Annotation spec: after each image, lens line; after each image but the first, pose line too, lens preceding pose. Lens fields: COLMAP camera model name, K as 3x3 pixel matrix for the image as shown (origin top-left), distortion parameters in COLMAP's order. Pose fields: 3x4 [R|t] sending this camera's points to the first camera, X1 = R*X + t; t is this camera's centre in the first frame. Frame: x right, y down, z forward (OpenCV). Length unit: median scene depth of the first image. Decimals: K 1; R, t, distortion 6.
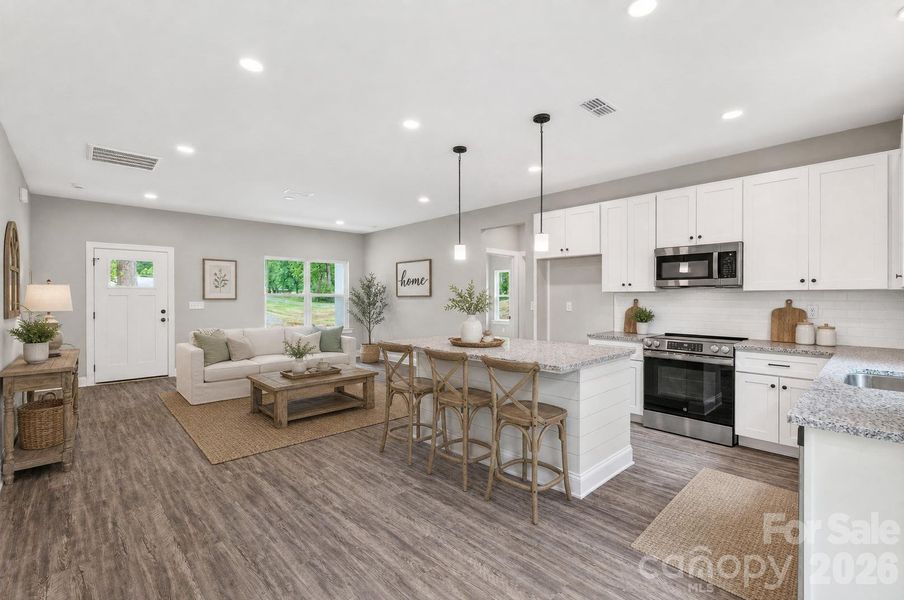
lens RADIAL K [[407.5, 0, 449.5], [0, 407.5, 299.9], [0, 0, 1]] dist [0.004503, -0.000154]
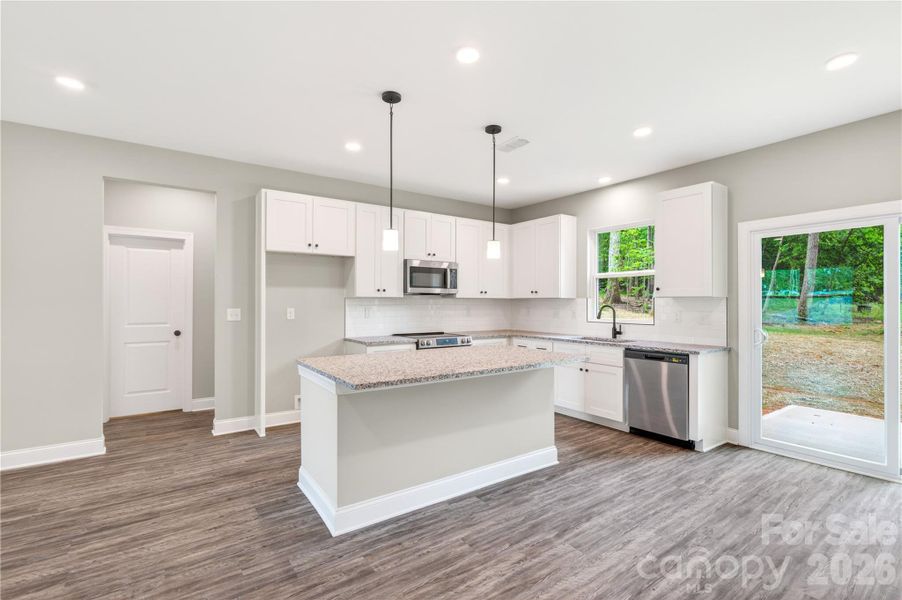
lens RADIAL K [[418.8, 0, 448.2], [0, 418.8, 299.0], [0, 0, 1]] dist [-0.003897, 0.000369]
pose [[0.132480, 0.006504, 0.991164, -0.720399], [0.004576, 0.999964, -0.007174, -0.008534], [-0.991175, 0.005486, 0.132446, 0.837206]]
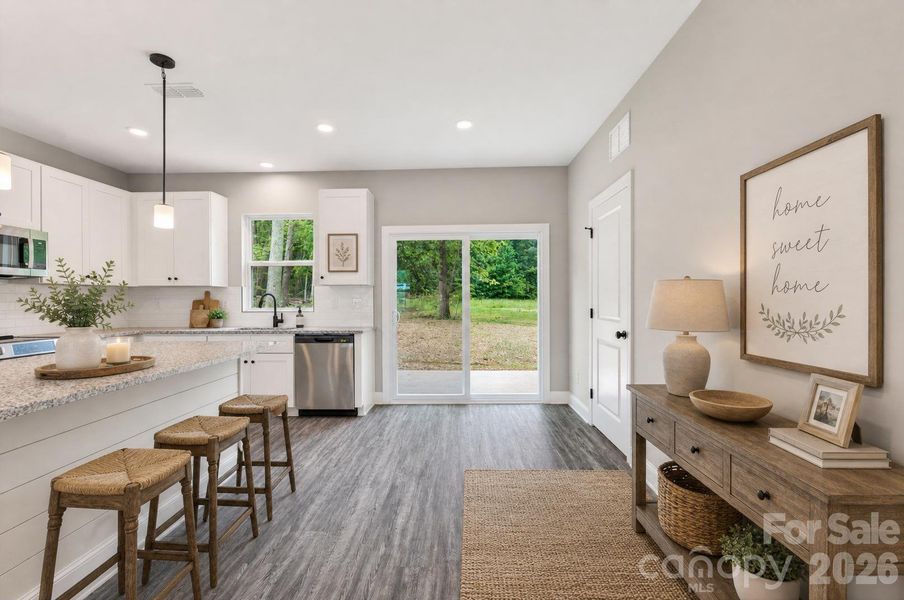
lens RADIAL K [[407.5, 0, 452.2], [0, 407.5, 298.3], [0, 0, 1]] dist [0.004503, -0.000154]
pose [[-0.711912, 0.005796, 0.702245, -0.637063], [0.011014, 0.999935, 0.002913, 0.020348], [-0.702183, 0.009809, -0.711929, 1.012479]]
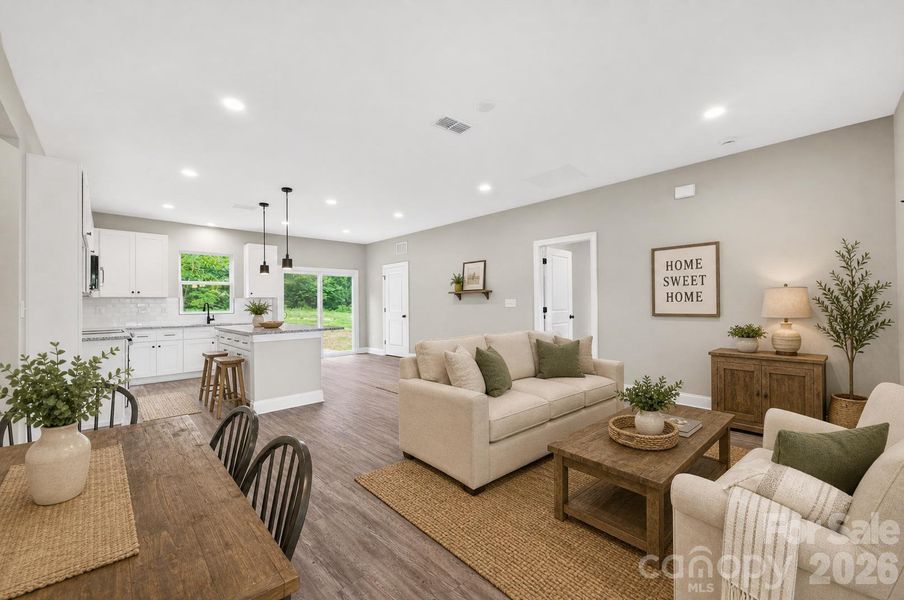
lens RADIAL K [[357.7, 0, 444.9], [0, 357.7, 301.3], [0, 0, 1]] dist [0.001950, 0.000354]
pose [[-0.999673, 0.017405, -0.018753, -0.500491], [0.017521, 0.999828, -0.006029, 0.028303], [0.018644, -0.006356, -0.999806, 2.307682]]
